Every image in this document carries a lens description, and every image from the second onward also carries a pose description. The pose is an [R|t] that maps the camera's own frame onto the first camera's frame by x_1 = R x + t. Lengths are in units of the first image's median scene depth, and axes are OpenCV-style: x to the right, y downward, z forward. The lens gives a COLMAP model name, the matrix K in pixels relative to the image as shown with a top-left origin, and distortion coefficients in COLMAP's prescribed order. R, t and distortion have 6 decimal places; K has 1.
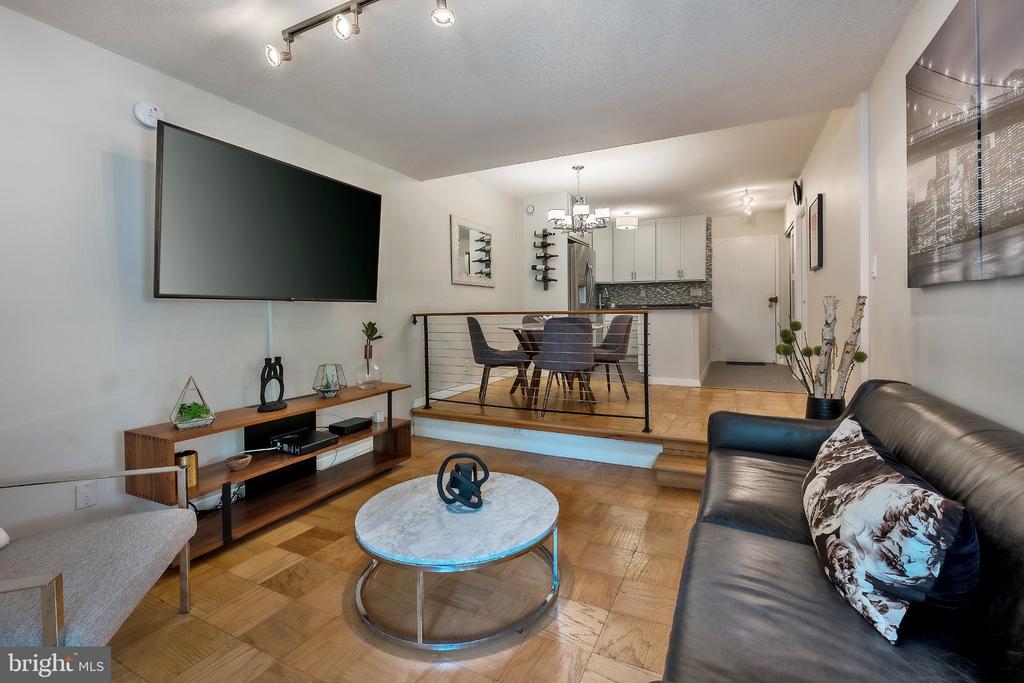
lens RADIAL K [[430.4, 0, 530.4], [0, 430.4, 316.5], [0, 0, 1]] dist [0.009287, -0.000158]
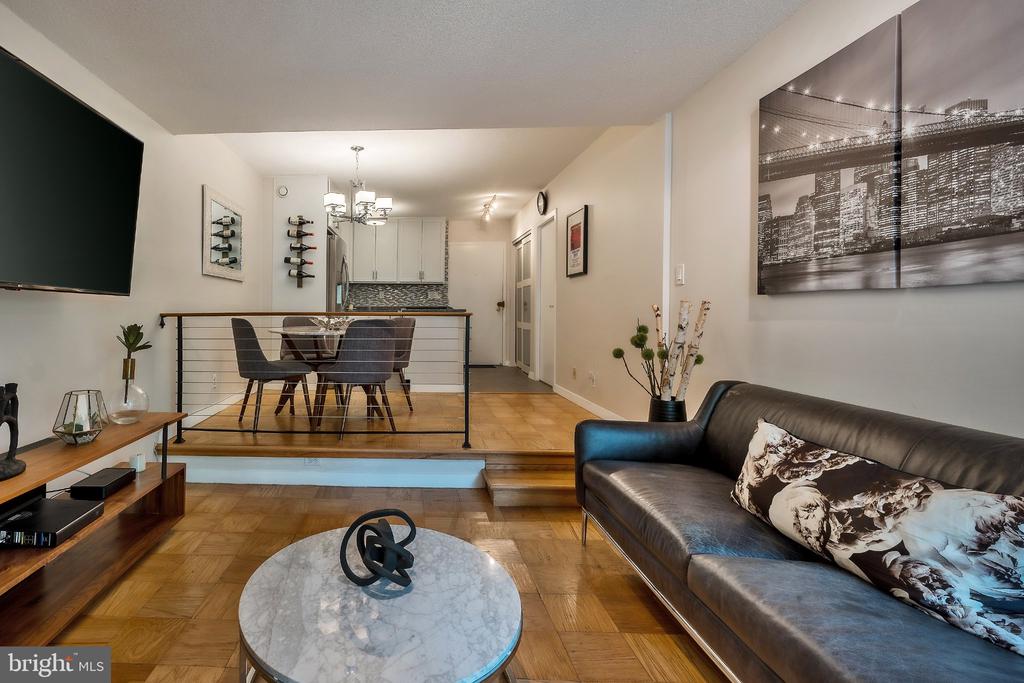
lens RADIAL K [[457.1, 0, 385.5], [0, 457.1, 314.8], [0, 0, 1]] dist [0.001694, 0.000302]
pose [[0.926436, 0.010980, 0.376293, -0.253005], [-0.007352, 0.999912, -0.011075, 0.002430], [-0.376382, 0.007493, 0.926434, 0.173455]]
